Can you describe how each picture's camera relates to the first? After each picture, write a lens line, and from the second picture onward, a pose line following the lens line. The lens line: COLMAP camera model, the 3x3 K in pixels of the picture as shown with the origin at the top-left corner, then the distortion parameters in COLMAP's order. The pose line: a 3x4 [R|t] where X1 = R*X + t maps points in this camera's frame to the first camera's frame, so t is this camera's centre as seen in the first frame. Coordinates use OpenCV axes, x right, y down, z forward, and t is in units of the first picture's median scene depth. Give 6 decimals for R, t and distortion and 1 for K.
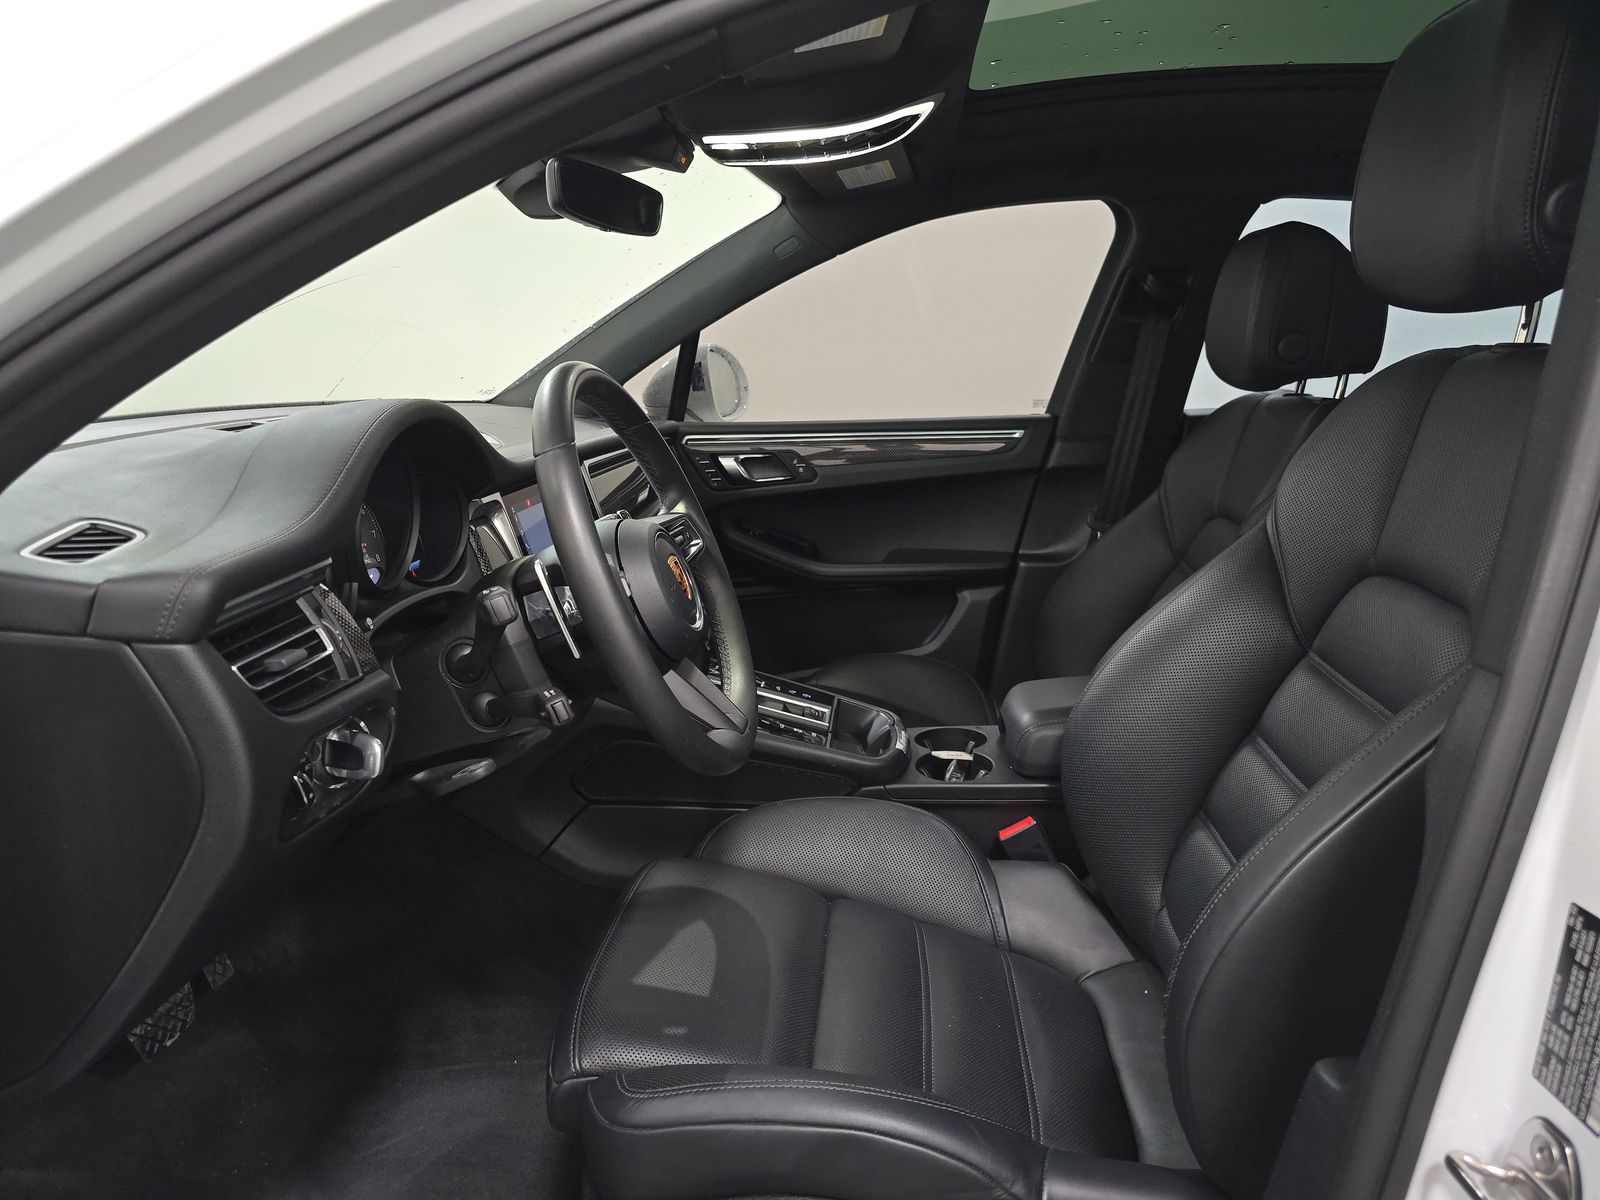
lens RADIAL K [[1080.3, 0, 800.0], [0, 1080.3, 600.0], [0, 0, 1]] dist [0.001571, -0.005498]
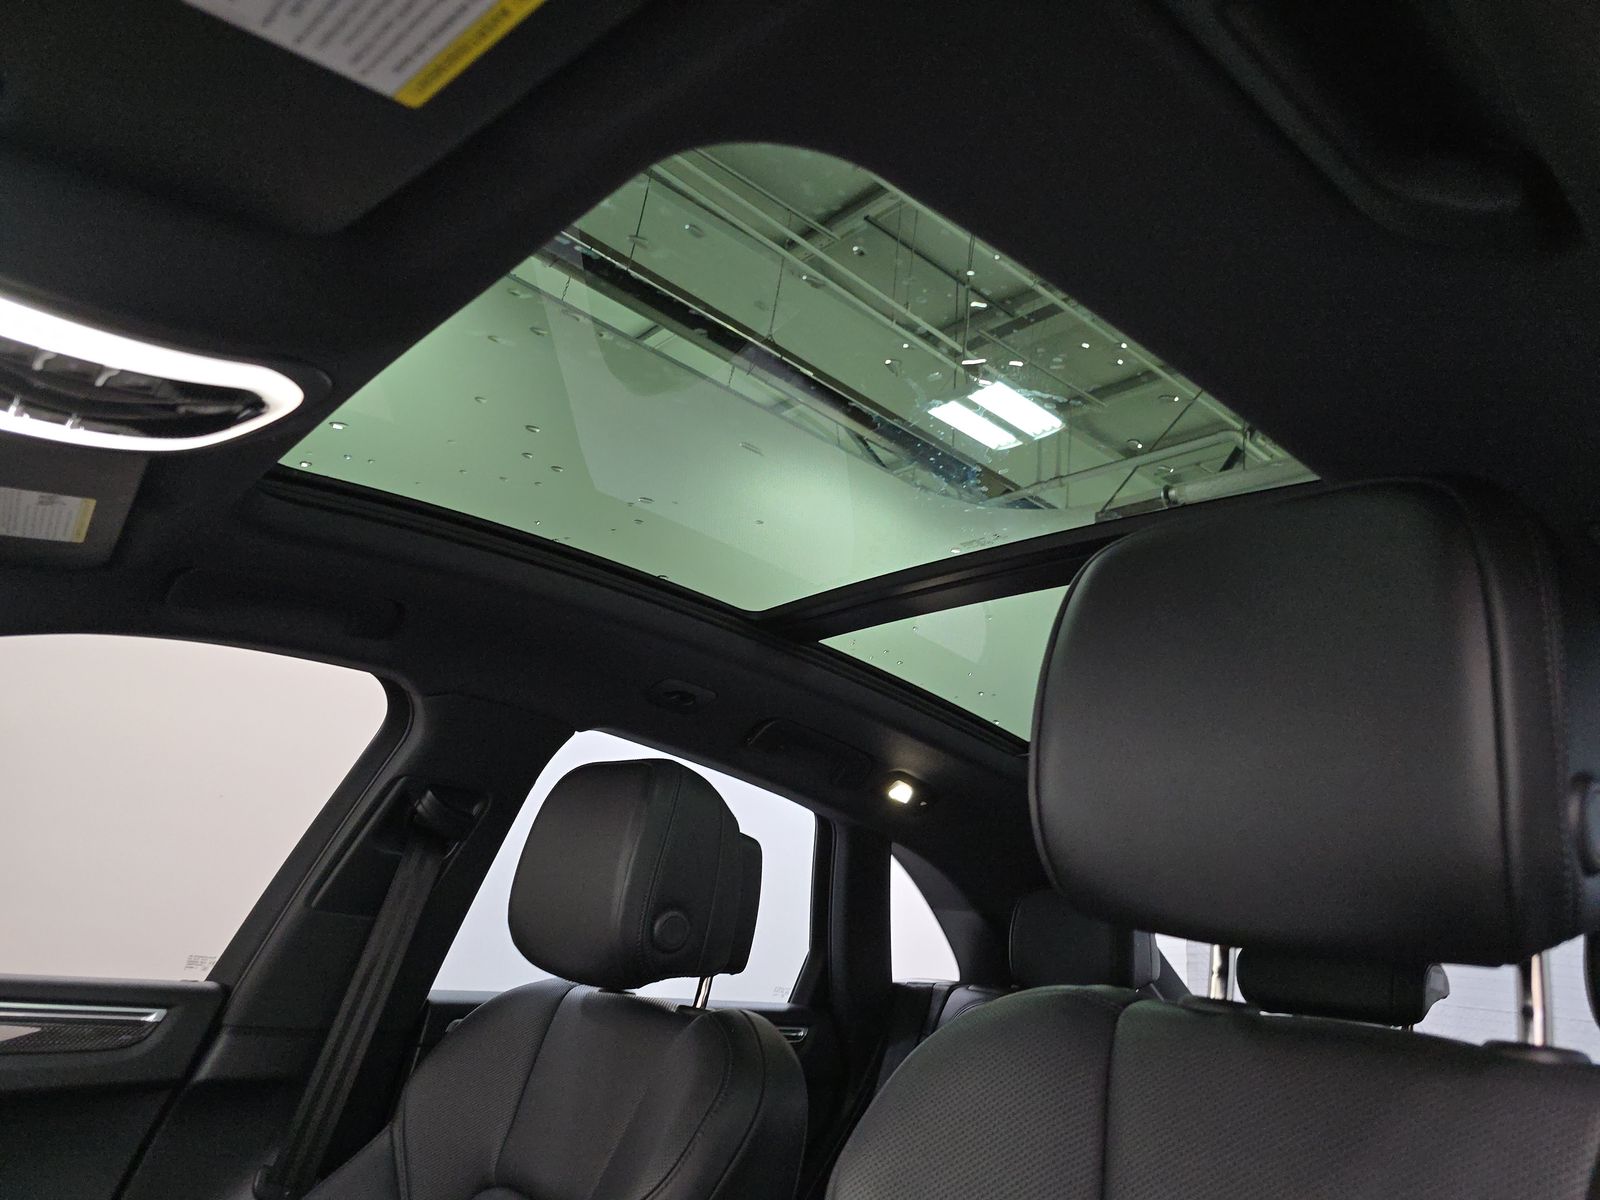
lens RADIAL K [[1080.3, 0, 800.0], [0, 1080.3, 600.0], [0, 0, 1]] dist [0.001571, -0.005498]
pose [[0.672284, 0.309097, 0.672676, -0.023242], [0.043927, 0.890405, -0.453045, -0.079376], [-0.738989, 0.334124, 0.585027, 0.353151]]
